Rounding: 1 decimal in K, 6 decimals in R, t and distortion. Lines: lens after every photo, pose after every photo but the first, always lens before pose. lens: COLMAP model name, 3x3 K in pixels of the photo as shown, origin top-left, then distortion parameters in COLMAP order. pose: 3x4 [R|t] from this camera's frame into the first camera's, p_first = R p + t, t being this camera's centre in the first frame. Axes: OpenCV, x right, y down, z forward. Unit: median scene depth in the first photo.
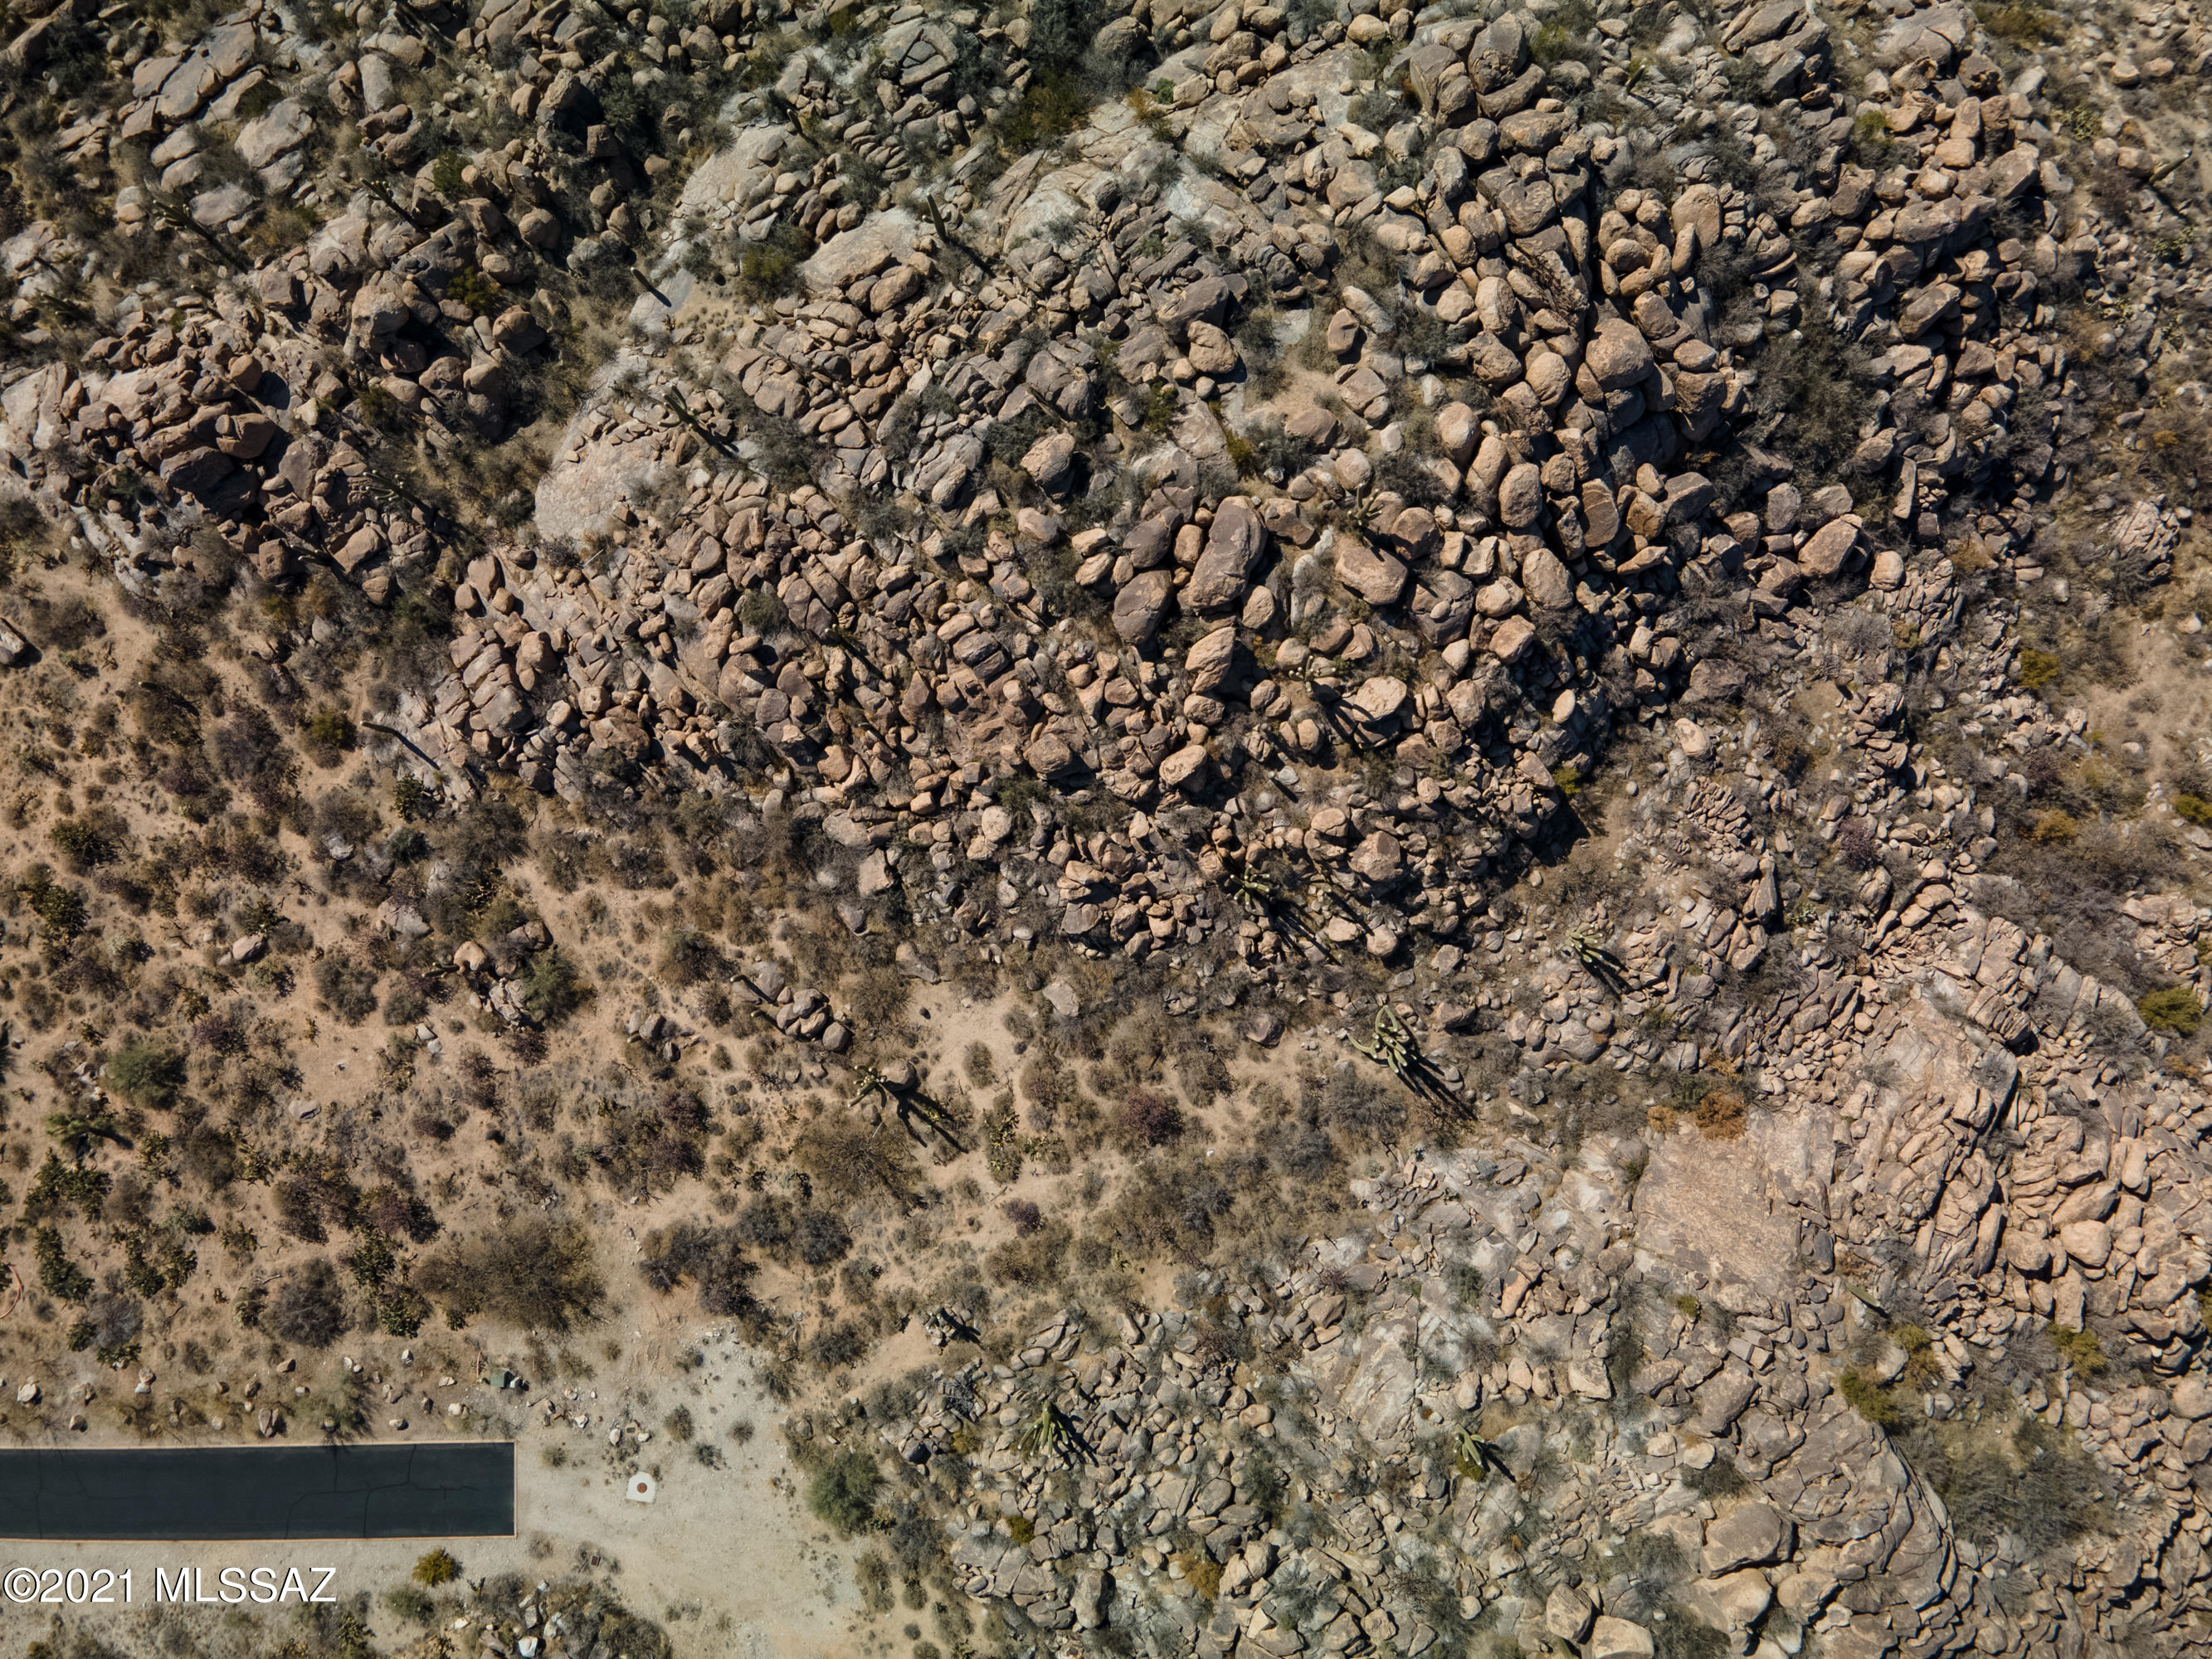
lens RADIAL K [[1684.4, 0, 1106.0], [0, 1684.4, 829.5], [0, 0, 1]] dist [0.048481, -0.001231]
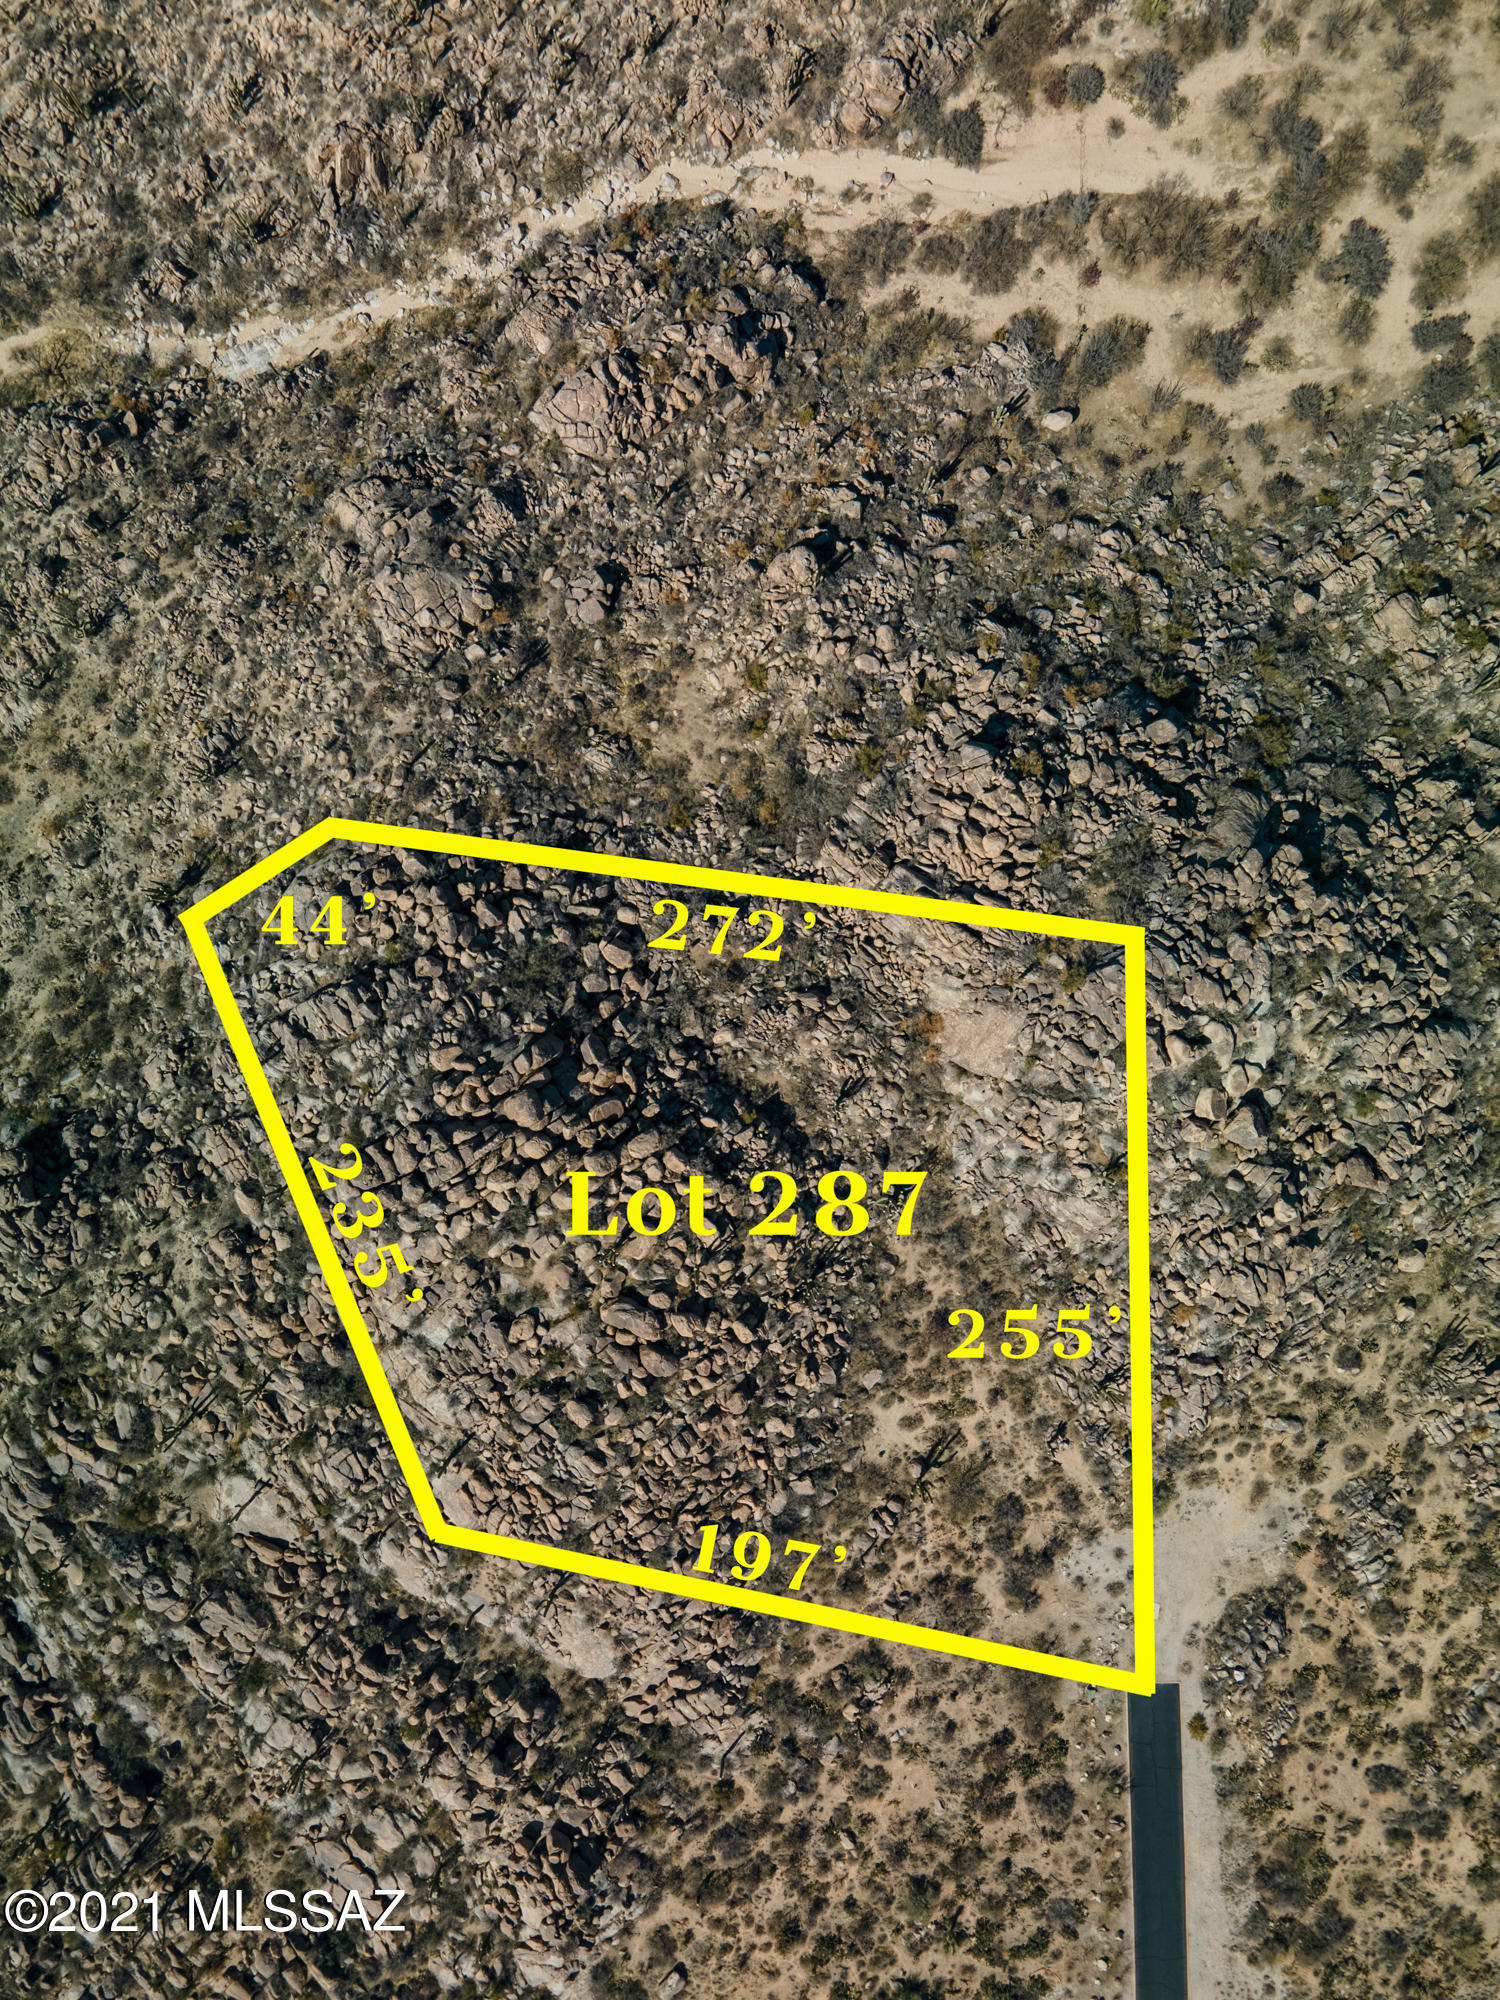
lens RADIAL K [[1518.3, 0, 750.0], [0, 1518.3, 1000.0], [0, 0, 1]] dist [0.032237, 0.036742]
pose [[-0.007531, -0.999959, 0.005074, 0.374215], [0.999946, -0.007494, 0.007195, -0.037731], [-0.007156, 0.005128, 0.999961, -0.618816]]
